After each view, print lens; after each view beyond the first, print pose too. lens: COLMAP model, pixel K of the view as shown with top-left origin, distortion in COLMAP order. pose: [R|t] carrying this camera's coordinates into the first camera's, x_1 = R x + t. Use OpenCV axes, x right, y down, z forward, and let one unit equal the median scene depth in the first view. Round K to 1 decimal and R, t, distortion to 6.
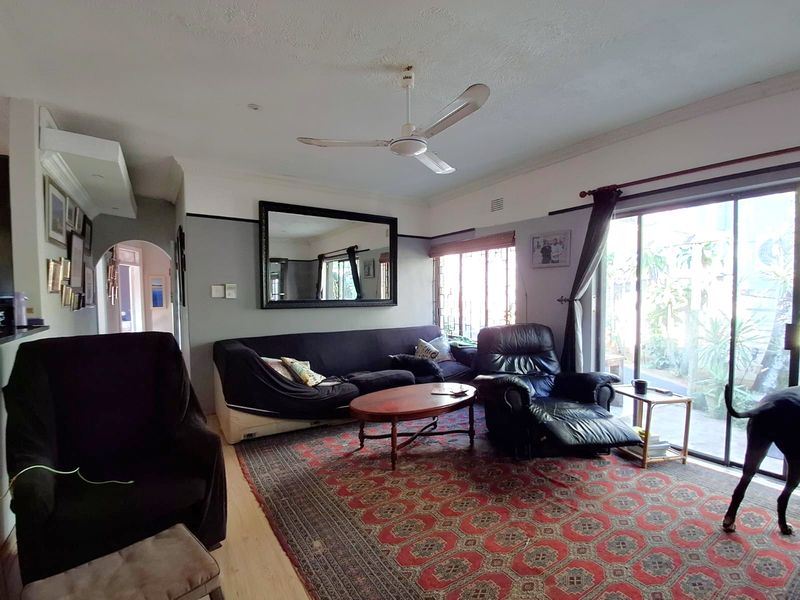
lens RADIAL K [[368.7, 0, 401.5], [0, 368.7, 312.2], [0, 0, 1]] dist [0.002376, -0.015187]
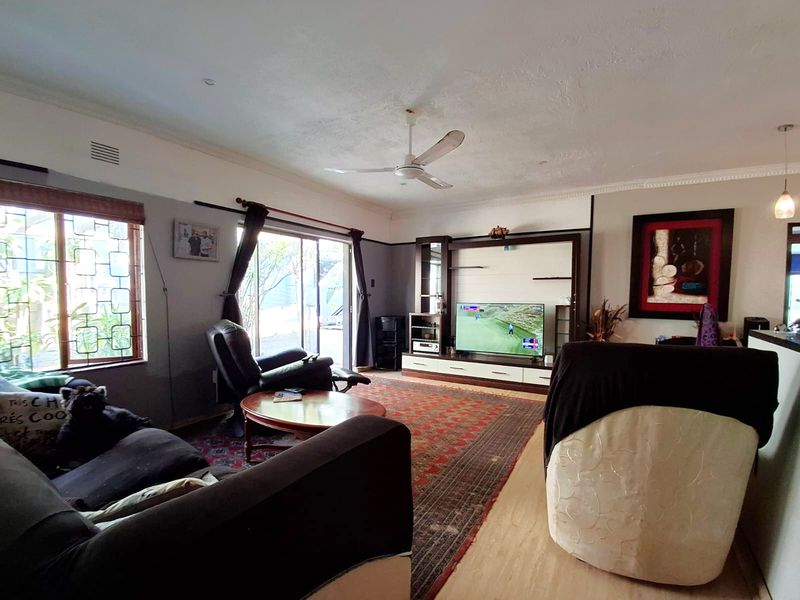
lens RADIAL K [[368.7, 0, 401.5], [0, 368.7, 312.2], [0, 0, 1]] dist [0.002376, -0.015187]
pose [[-0.439889, -0.049692, 0.896676, -0.676069], [0.037868, 0.996554, 0.073804, -0.040501], [-0.897253, 0.066420, -0.436491, 0.963981]]
